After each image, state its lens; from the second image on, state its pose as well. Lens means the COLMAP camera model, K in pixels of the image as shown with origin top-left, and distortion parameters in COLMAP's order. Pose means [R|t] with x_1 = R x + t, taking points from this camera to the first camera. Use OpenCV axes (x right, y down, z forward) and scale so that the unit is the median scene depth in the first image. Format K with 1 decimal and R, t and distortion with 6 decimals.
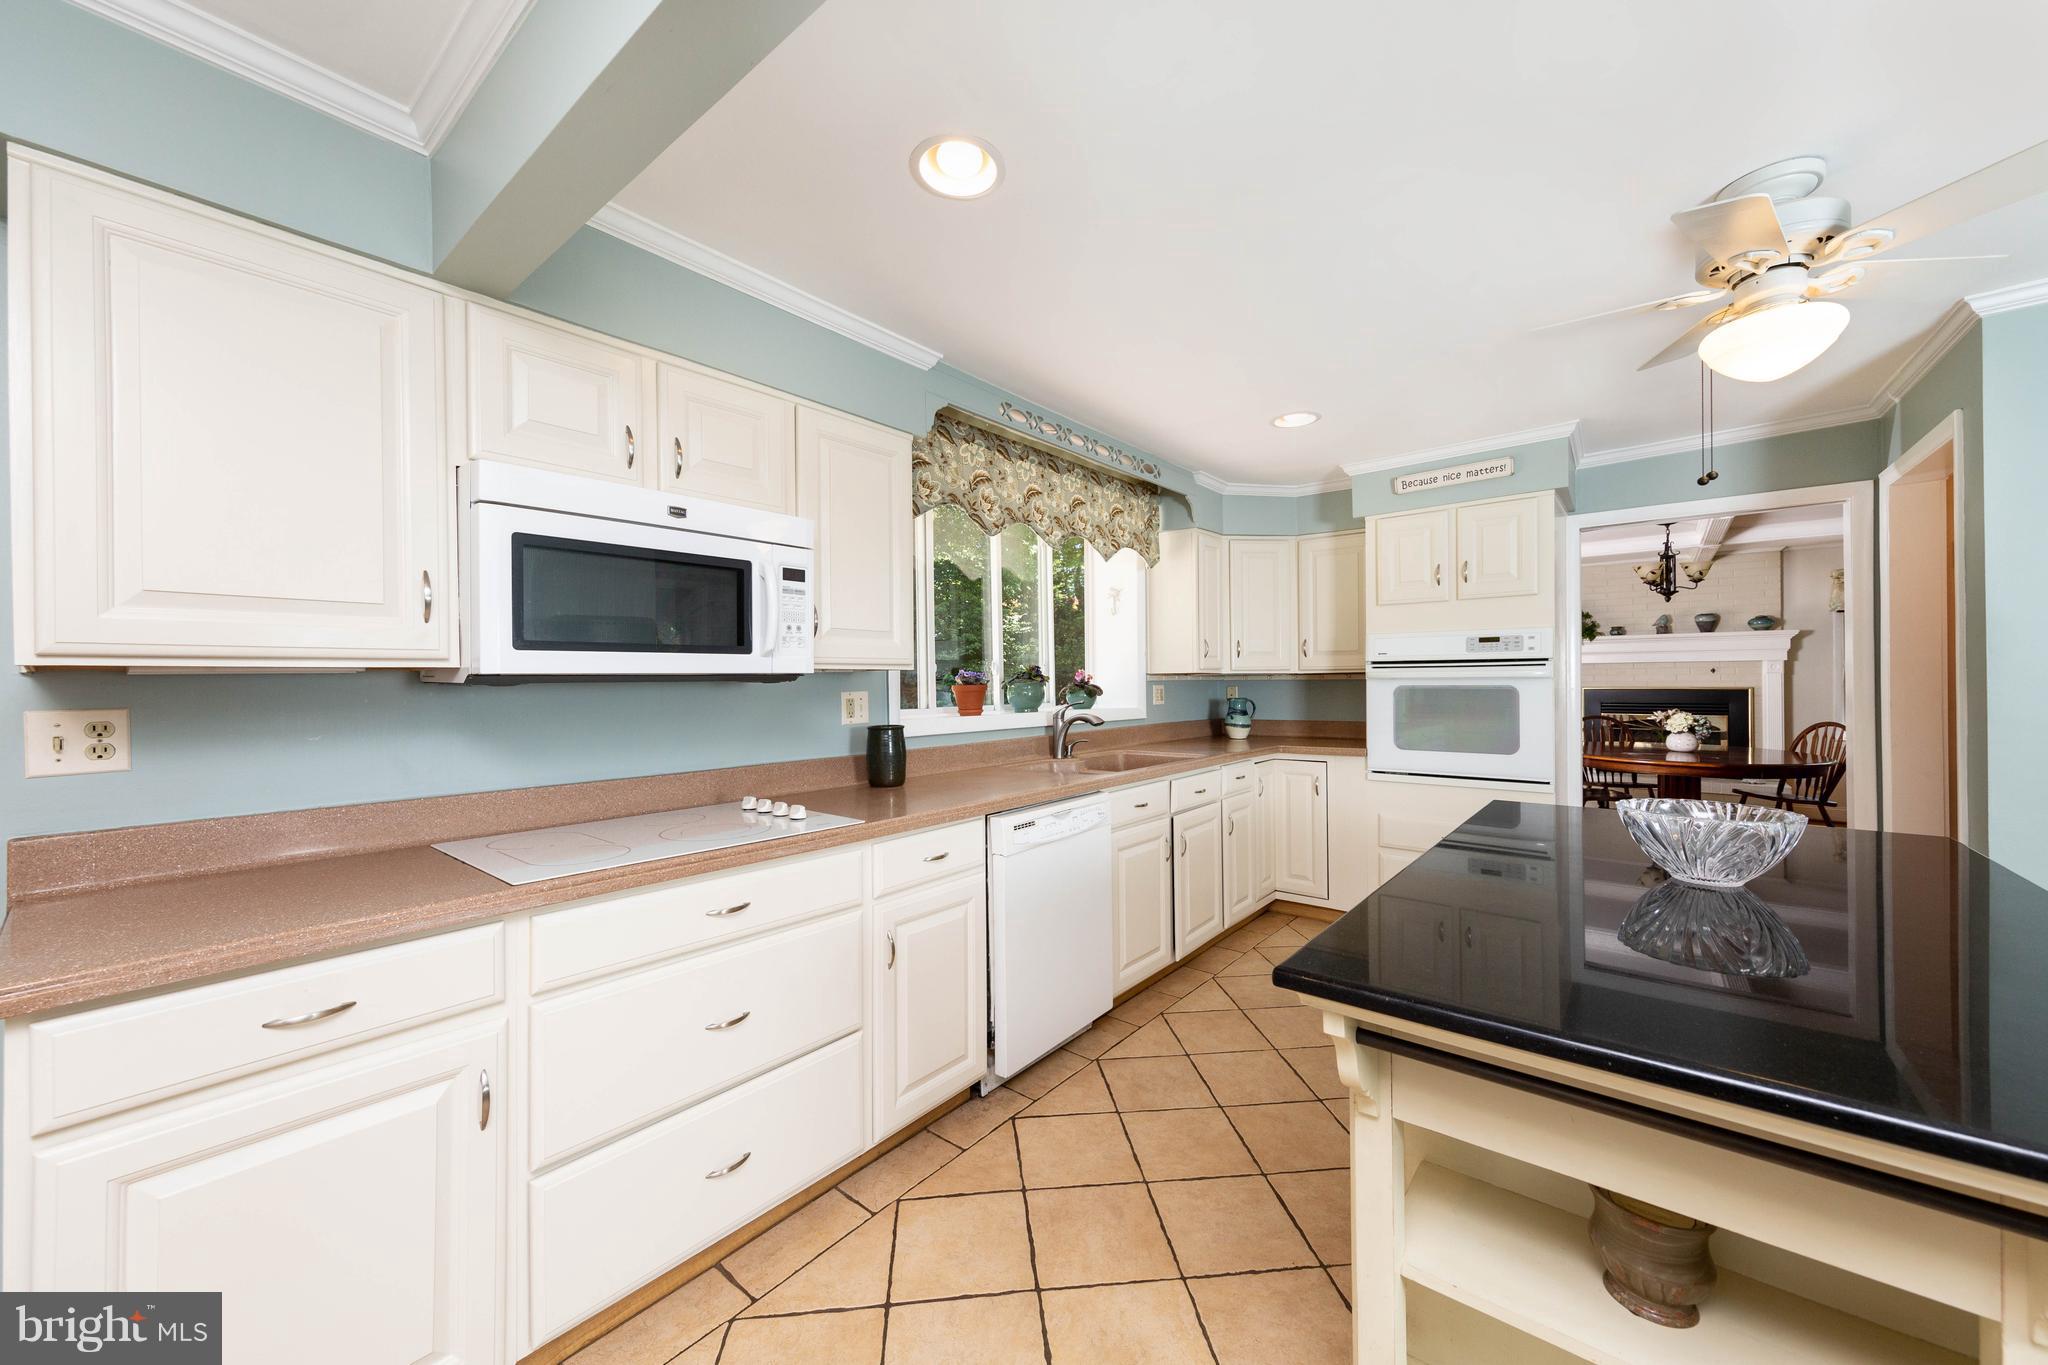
lens RADIAL K [[772.5, 0, 1018.9], [0, 772.5, 682.0], [0, 0, 1]] dist [0.001858, 0.000085]
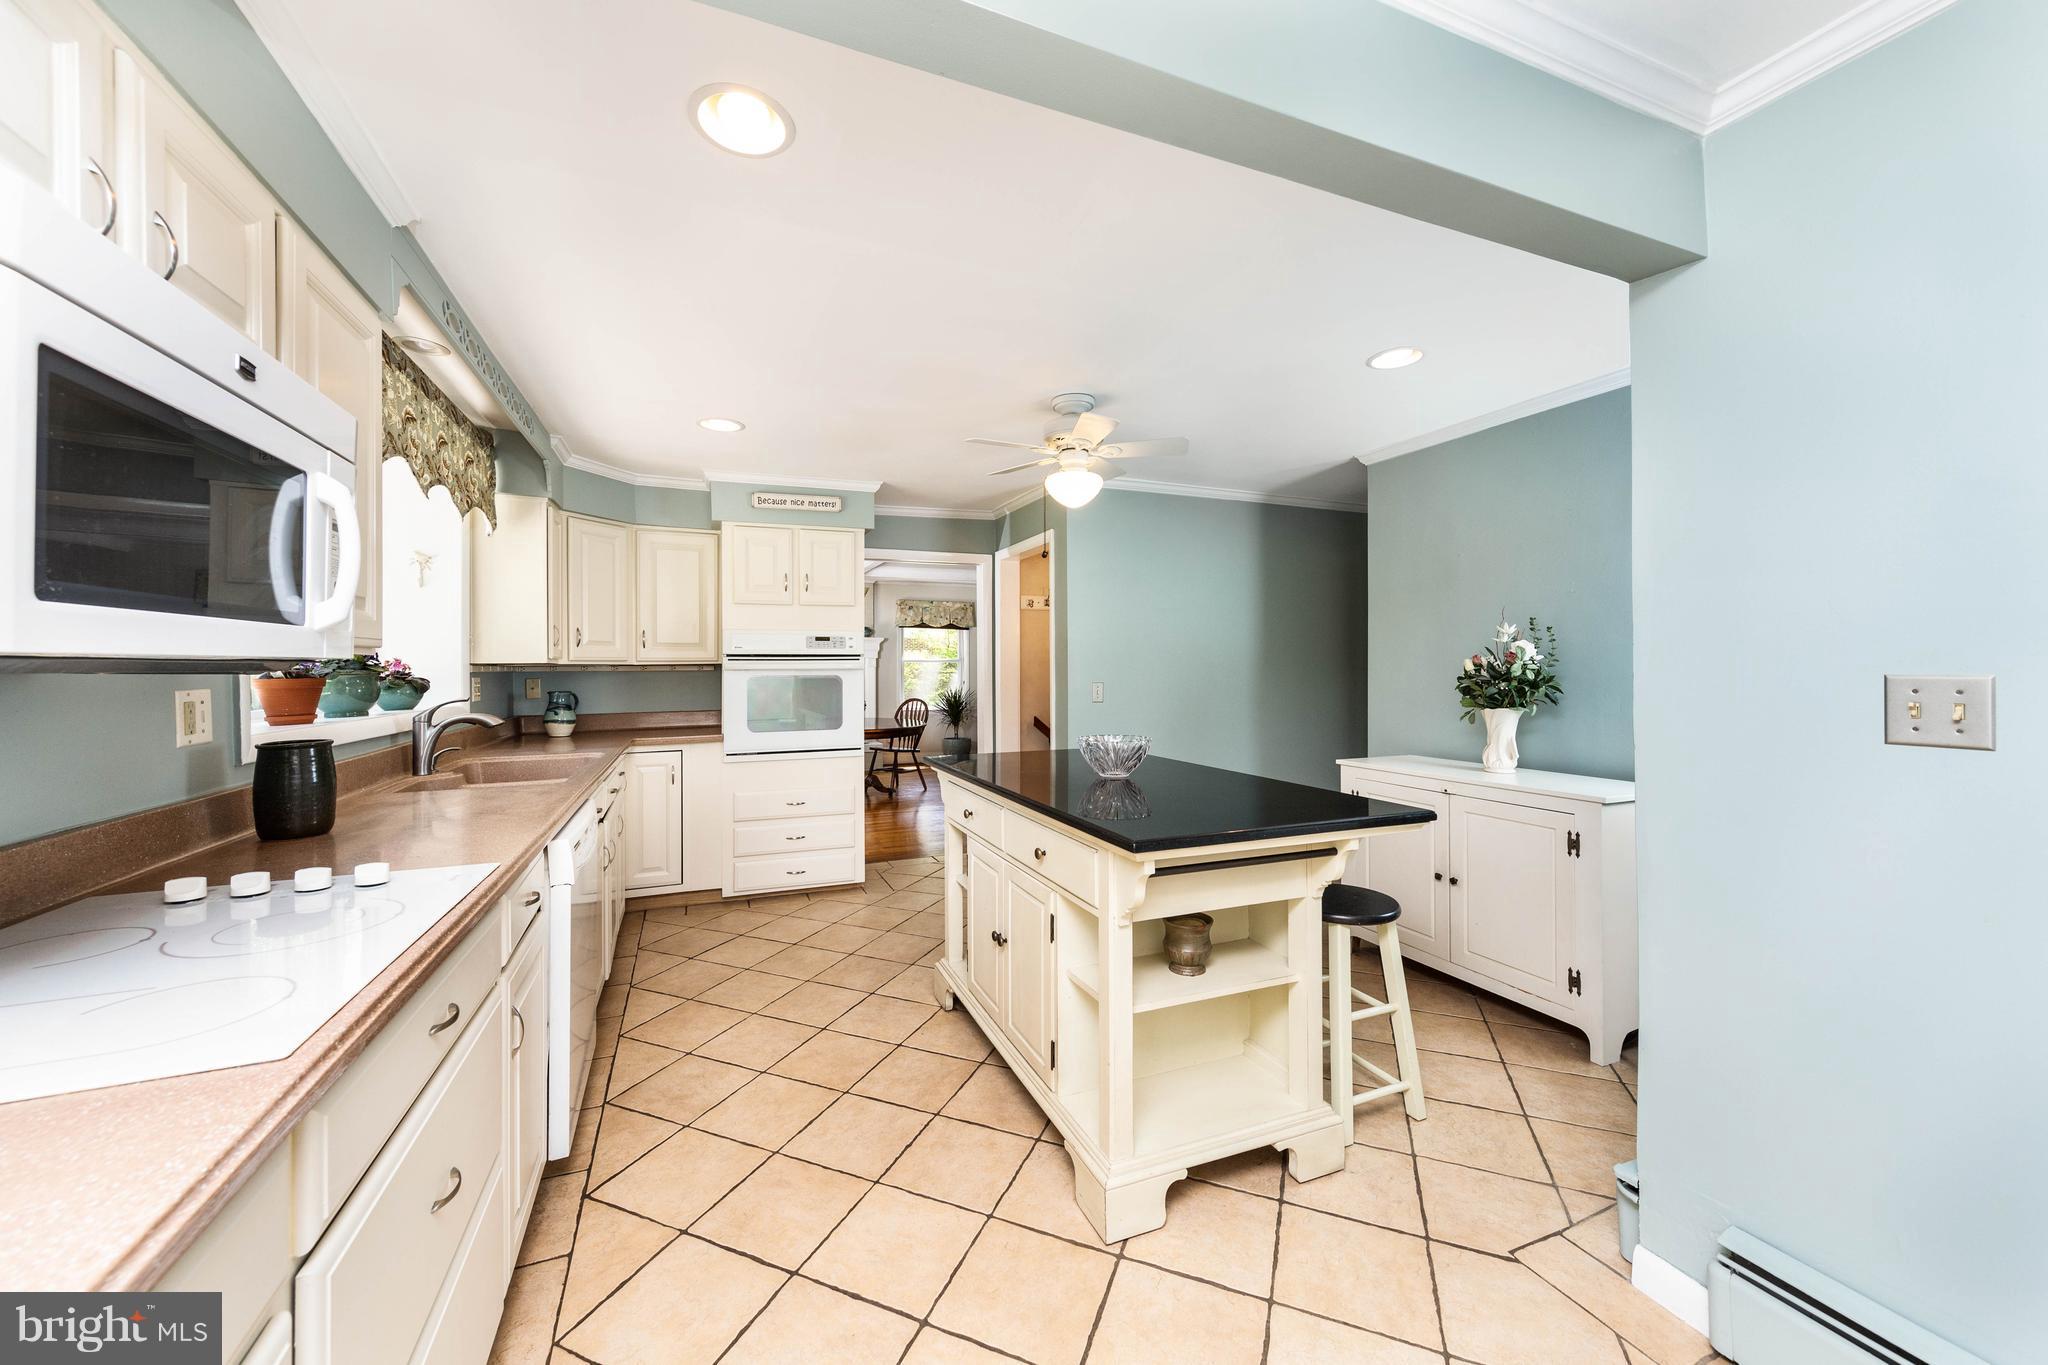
lens RADIAL K [[772.5, 0, 1041.5], [0, 772.5, 669.6], [0, 0, 1]] dist [0.001858, 0.000085]
pose [[0.451587, 0.002182, 0.892224, -0.344801], [0.003132, 0.999987, -0.004031, 0.001021], [-0.892222, 0.004615, 0.451574, 0.118318]]
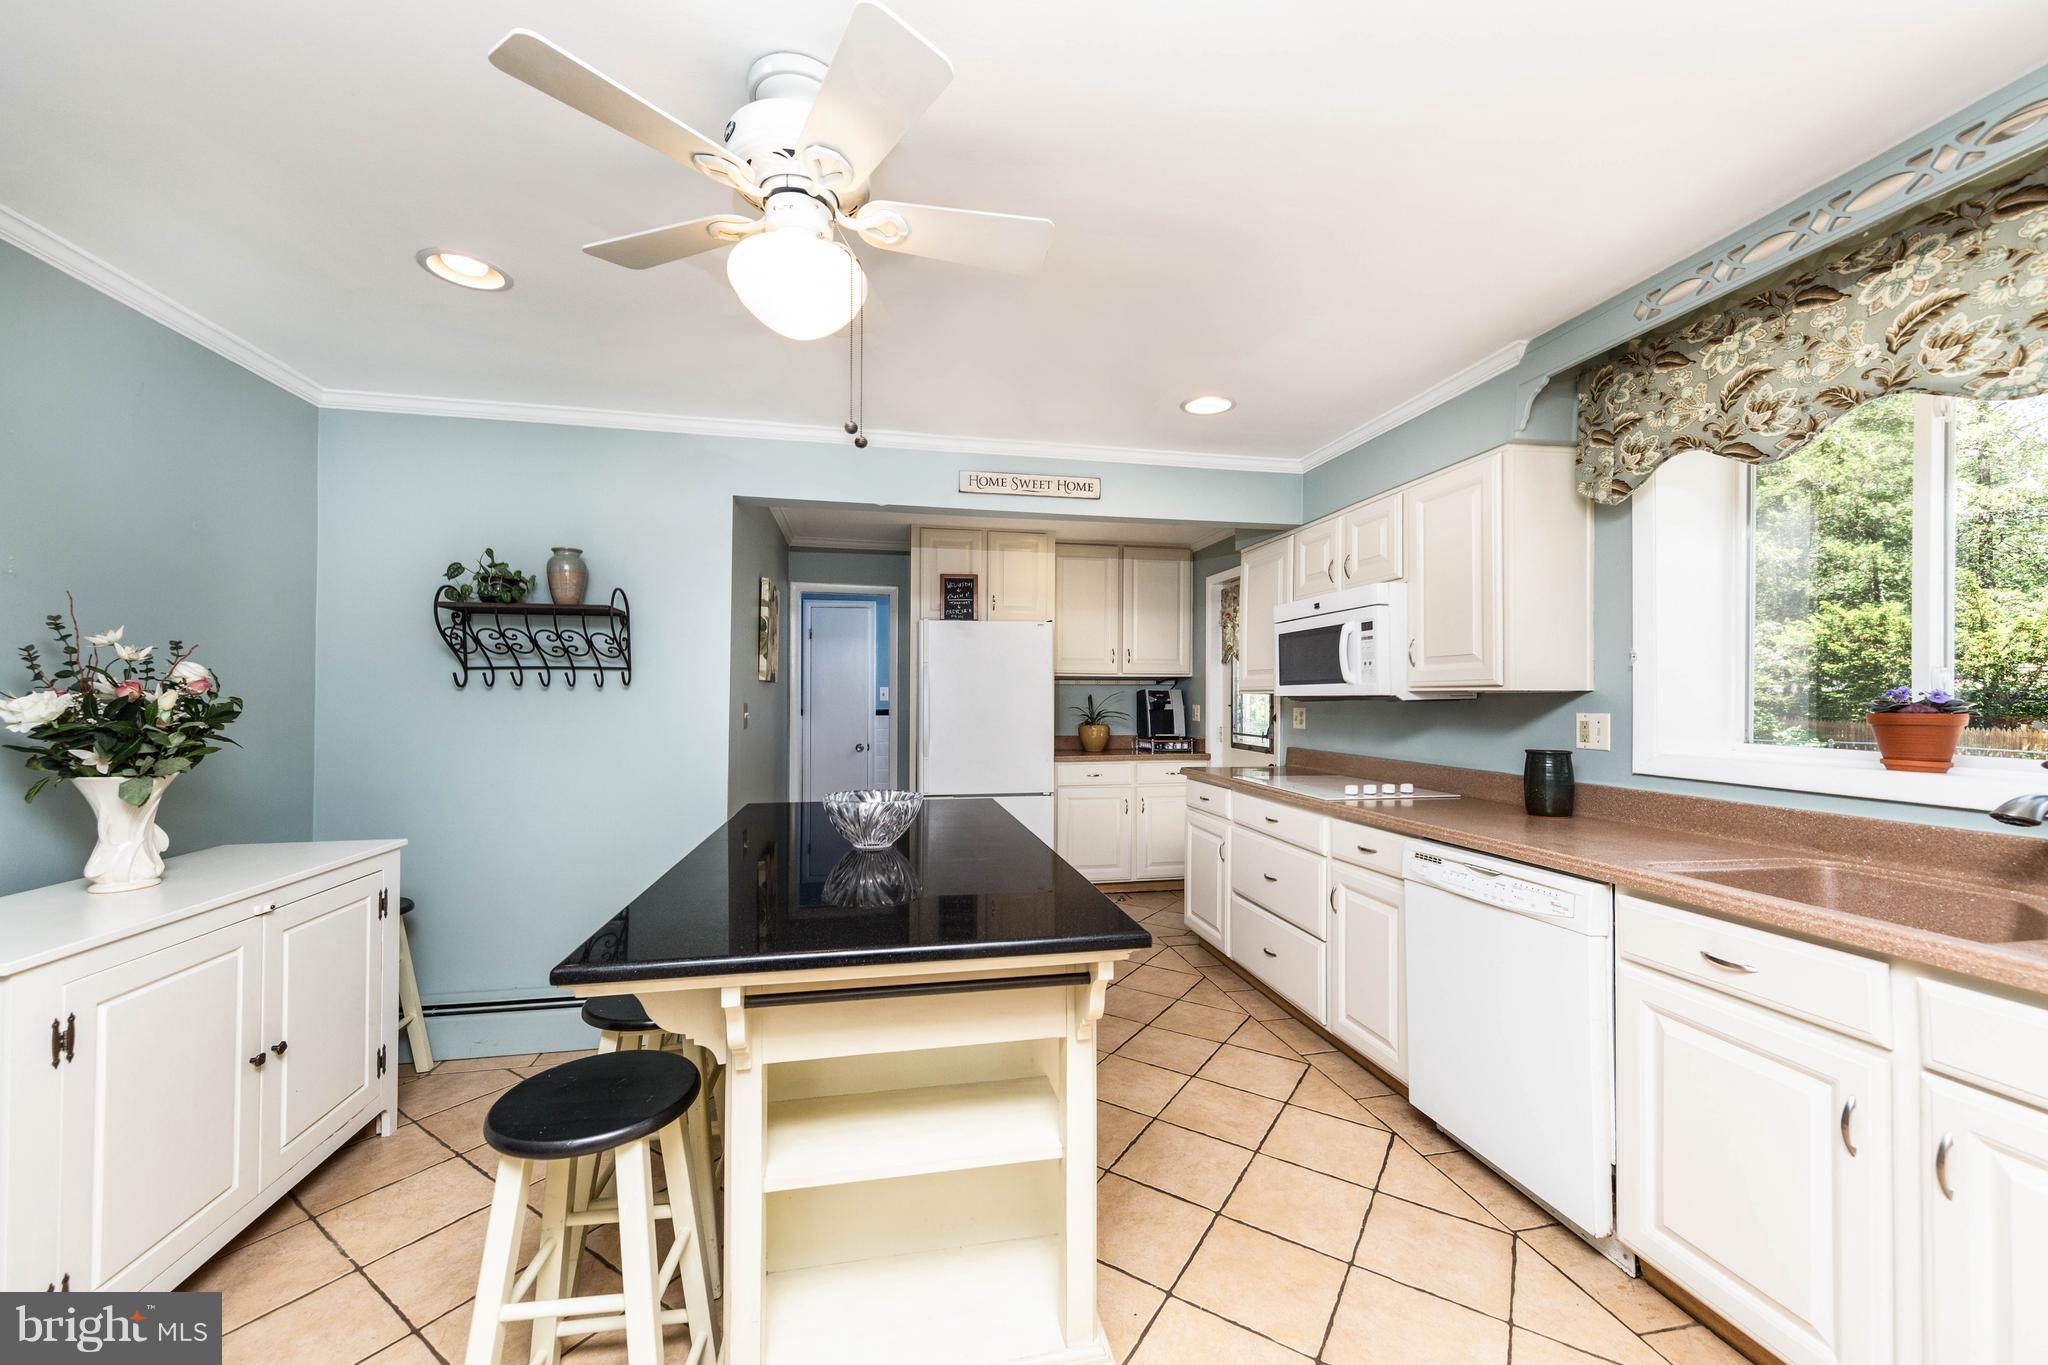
lens RADIAL K [[772.5, 0, 1015.6], [0, 772.5, 692.7], [0, 0, 1]] dist [0.001858, 0.000085]
pose [[-0.644637, 0.003787, -0.764479, 0.701449], [0.003238, 0.999992, 0.002224, -0.012219], [0.764482, -0.001042, -0.644644, 0.821067]]
